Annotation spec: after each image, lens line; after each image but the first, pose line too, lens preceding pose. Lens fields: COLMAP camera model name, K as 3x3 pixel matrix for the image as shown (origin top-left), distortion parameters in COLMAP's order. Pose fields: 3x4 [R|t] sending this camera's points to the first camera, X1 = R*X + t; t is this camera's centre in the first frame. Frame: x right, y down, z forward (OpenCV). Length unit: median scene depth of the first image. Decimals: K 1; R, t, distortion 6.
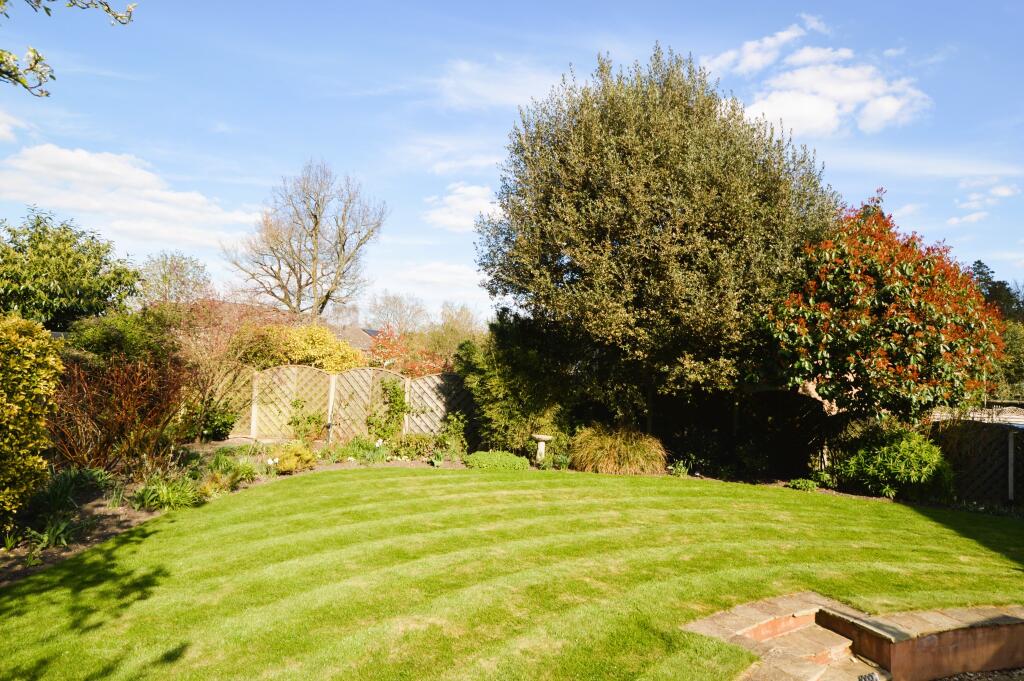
lens RADIAL K [[567.2, 0, 512.9], [0, 567.2, 333.5], [0, 0, 1]] dist [0.000216, -0.004640]
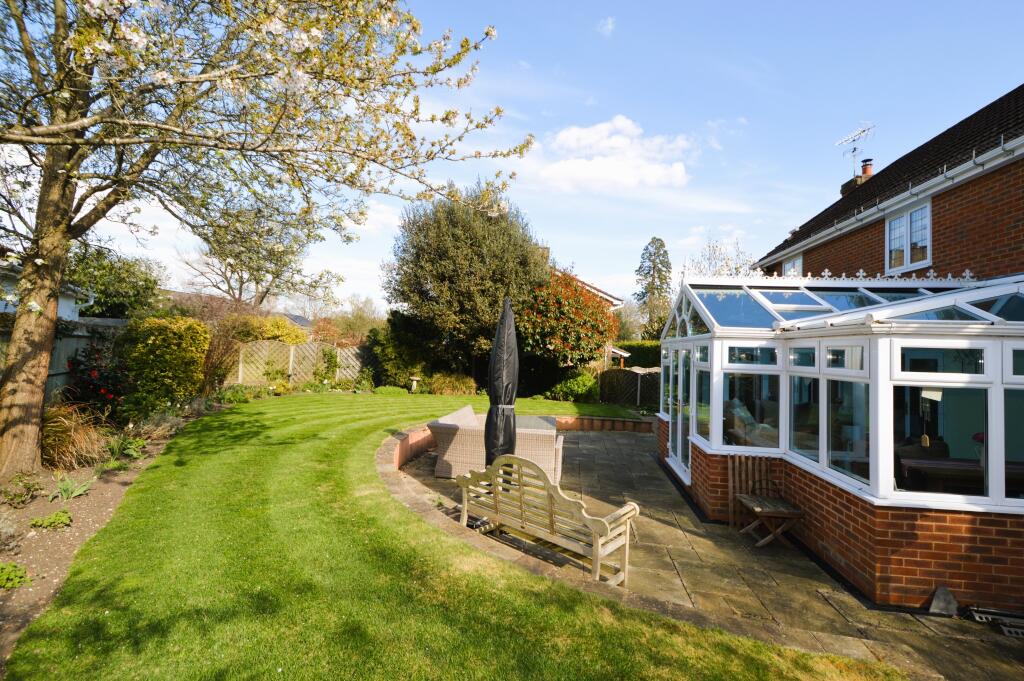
lens RADIAL K [[451.0, 0, 517.4], [0, 451.0, 336.7], [0, 0, 1]] dist [0.007145, -0.004738]
pose [[0.972209, 0.011746, 0.233820, 0.029167], [-0.020798, 0.999125, 0.036284, -0.022094], [-0.233189, -0.040139, 0.971603, -0.554865]]
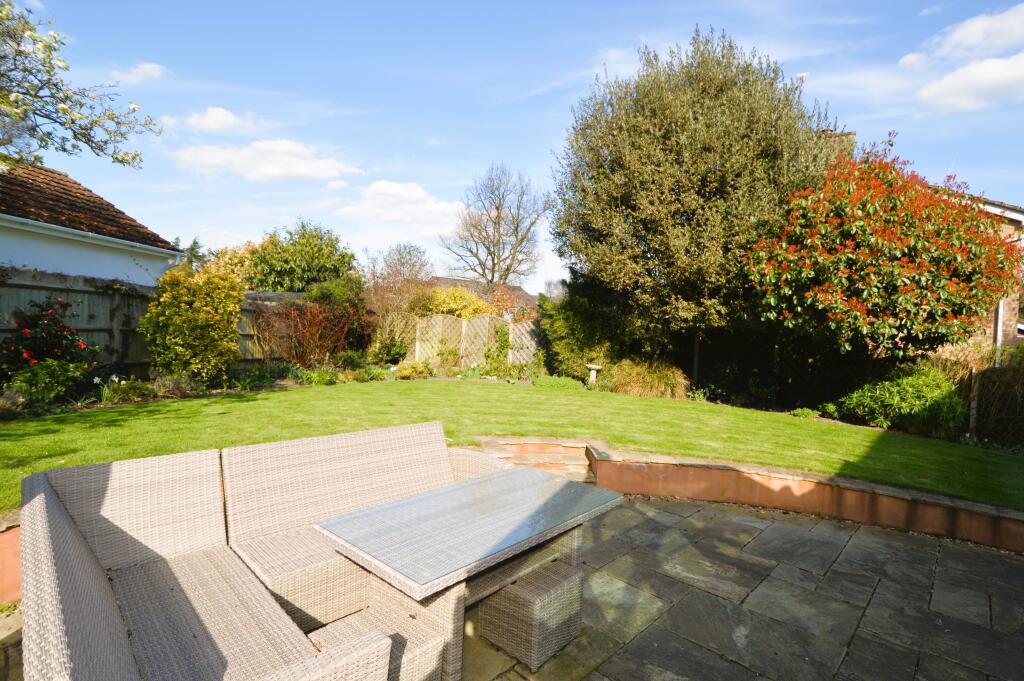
lens RADIAL K [[495.2, 0, 517.7], [0, 495.2, 334.1], [0, 0, 1]] dist [-0.001303, -0.001844]
pose [[0.923570, 0.010421, -0.383288, 0.314071], [0.011836, 0.998379, 0.055665, 0.044147], [0.383247, -0.055947, 0.921950, -0.088491]]
